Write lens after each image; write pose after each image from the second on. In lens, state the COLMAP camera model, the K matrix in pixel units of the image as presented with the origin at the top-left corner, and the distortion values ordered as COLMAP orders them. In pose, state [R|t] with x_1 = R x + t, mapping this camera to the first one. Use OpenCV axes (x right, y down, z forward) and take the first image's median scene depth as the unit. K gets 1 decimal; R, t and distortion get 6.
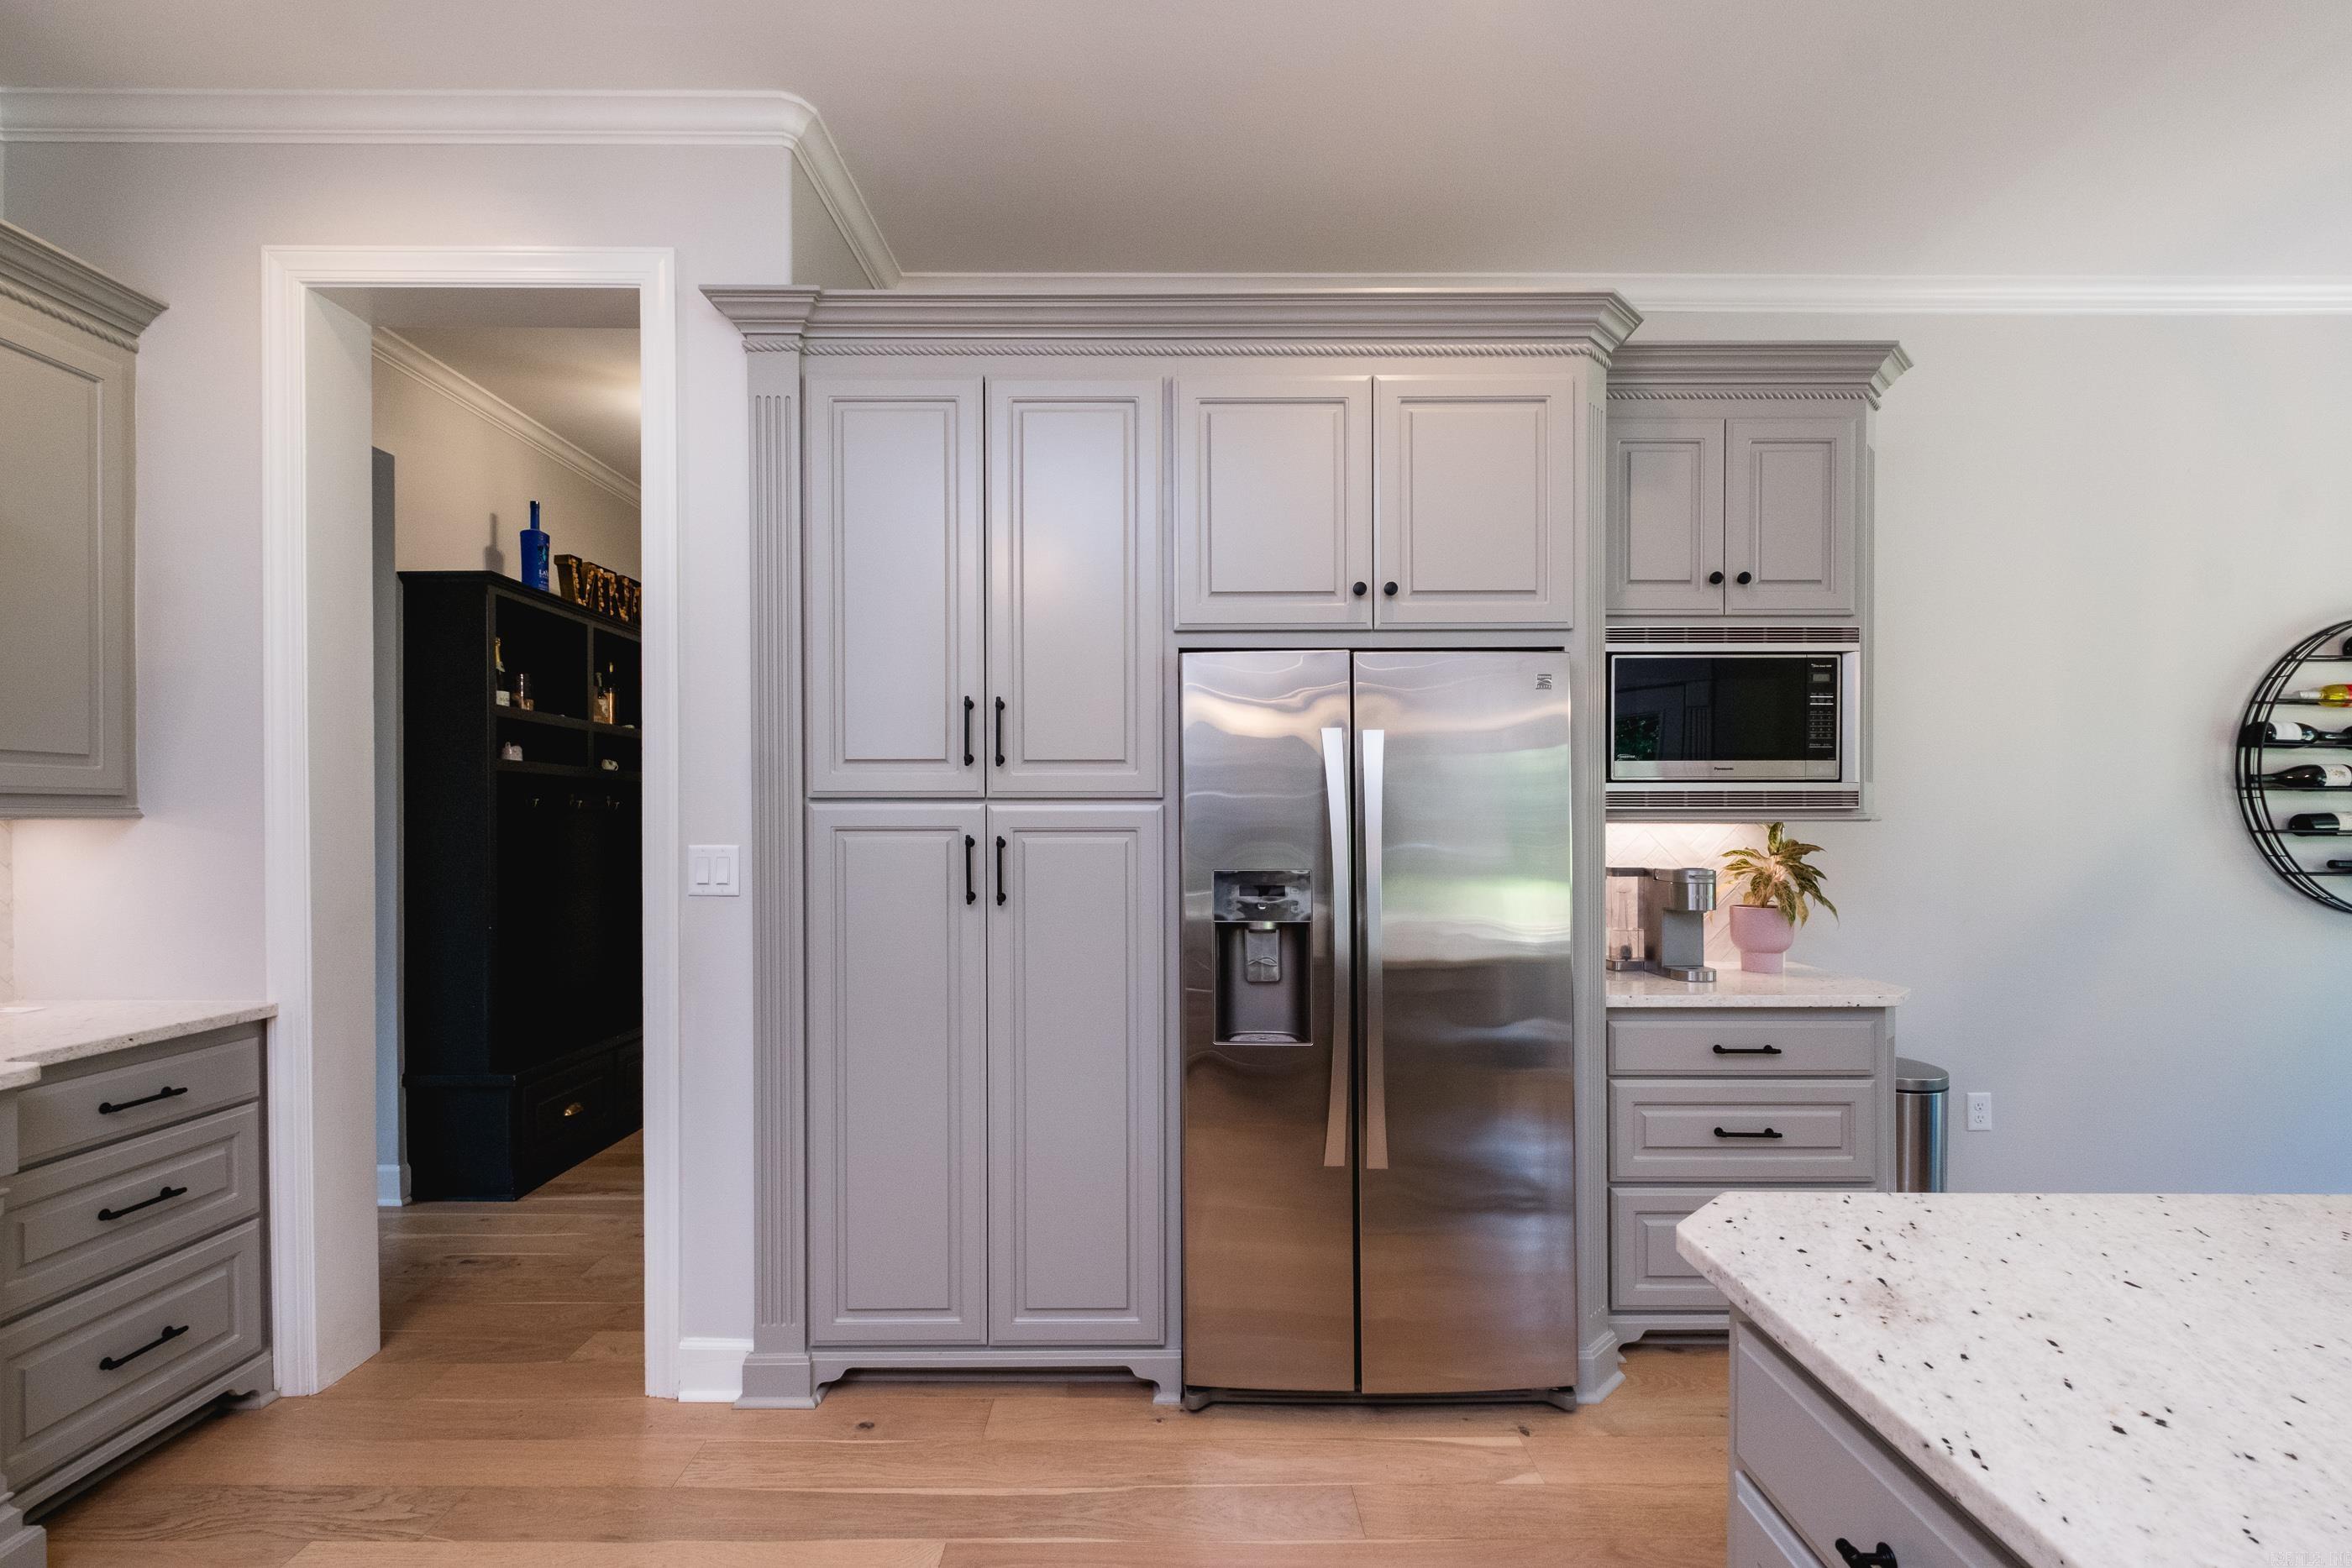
lens RADIAL K [[1048.8, 0, 1176.4], [0, 1048.8, 841.7], [0, 0, 1]] dist [-0.000940, -0.000544]
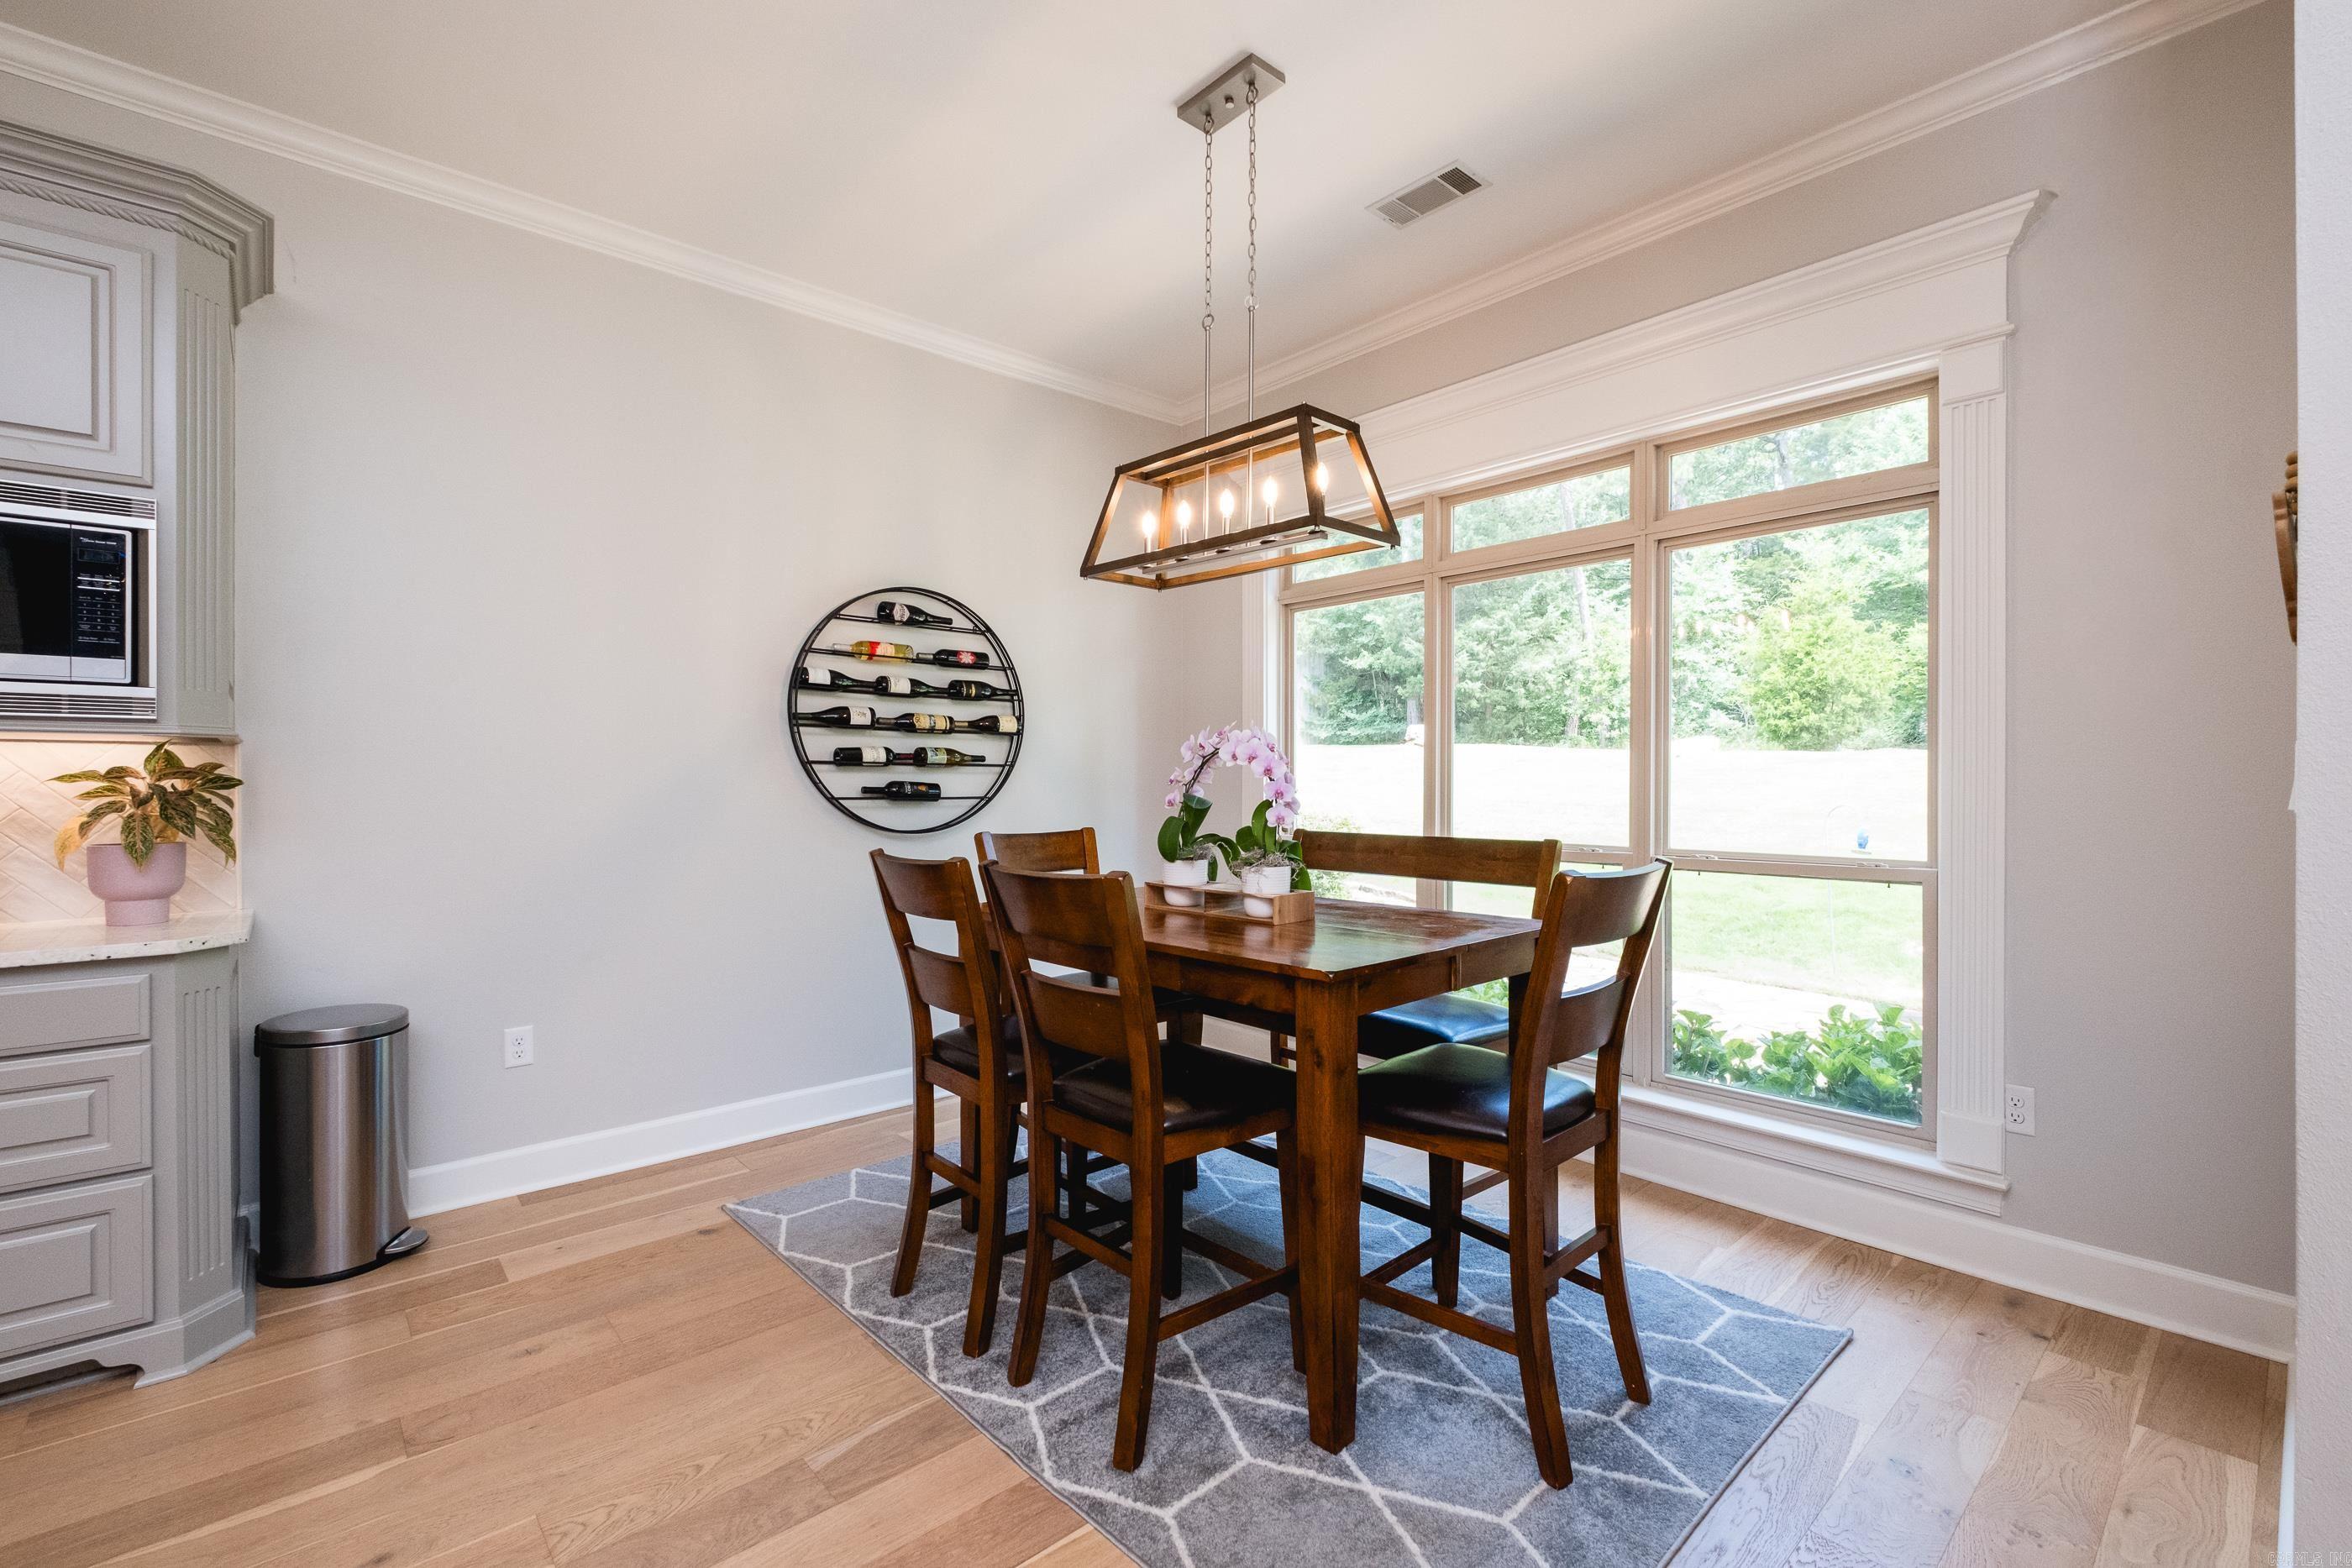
lens RADIAL K [[1027.2, 0, 1182.3], [0, 1027.2, 785.9], [0, 0, 1]] dist [-0.002560, -0.000491]
pose [[0.747093, -0.002699, 0.664714, 0.714004], [0.016732, 0.999751, -0.014746, 0.046879], [-0.664508, 0.022139, 0.746953, -0.144314]]
